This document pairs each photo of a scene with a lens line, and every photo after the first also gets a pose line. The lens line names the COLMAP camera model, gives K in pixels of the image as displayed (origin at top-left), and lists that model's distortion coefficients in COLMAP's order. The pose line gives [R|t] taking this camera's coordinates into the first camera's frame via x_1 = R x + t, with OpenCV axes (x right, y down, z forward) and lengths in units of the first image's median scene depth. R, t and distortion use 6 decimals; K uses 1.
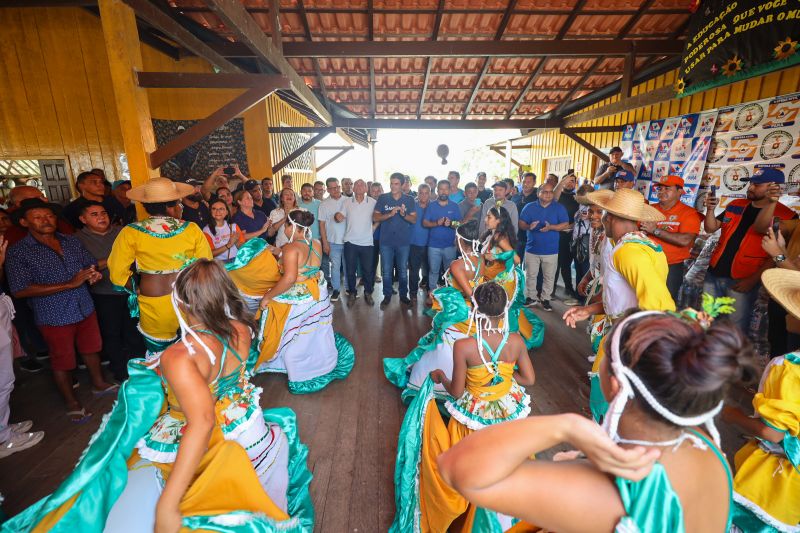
lens RADIAL K [[358.5, 0, 403.4], [0, 358.5, 266.3], [0, 0, 1]] dist [0.004217, -0.001092]
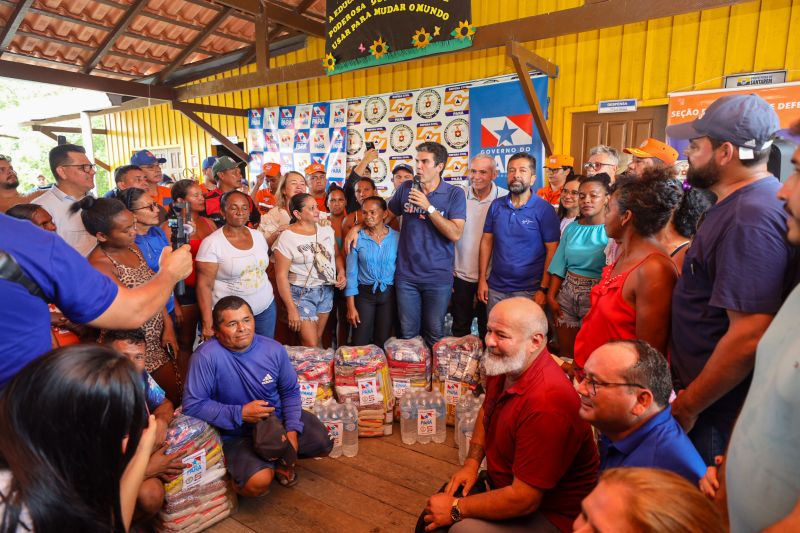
lens RADIAL K [[481.9, 0, 400.5], [0, 481.9, 262.5], [0, 0, 1]] dist [0.001965, 0.000604]
pose [[0.602882, -0.119713, 0.788798, -0.089020], [0.196334, 0.980536, -0.001246, 0.014877], [-0.773296, 0.155619, 0.614652, 0.152140]]
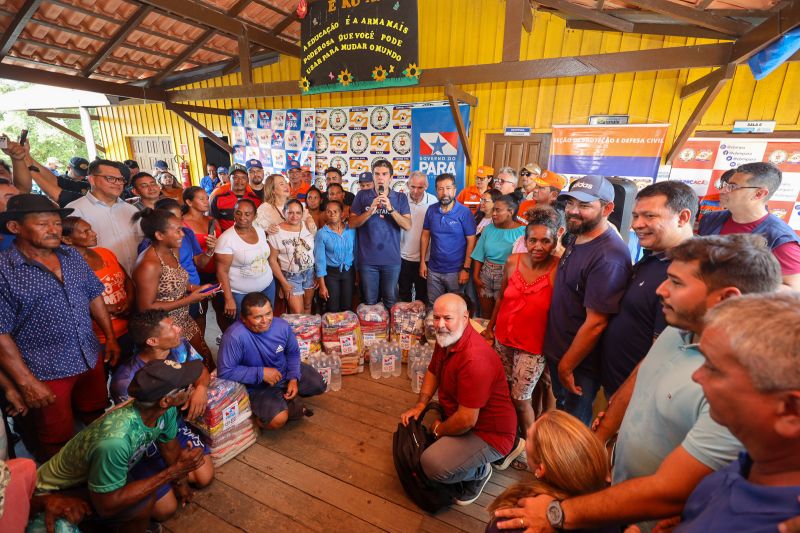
lens RADIAL K [[358.5, 0, 402.0], [0, 358.5, 264.6], [0, 0, 1]] dist [0.004217, -0.001092]
pose [[0.476277, -0.224148, 0.850246, -0.117487], [0.187717, 0.970590, 0.150721, -0.048306], [-0.859024, 0.087821, 0.504346, 0.163120]]
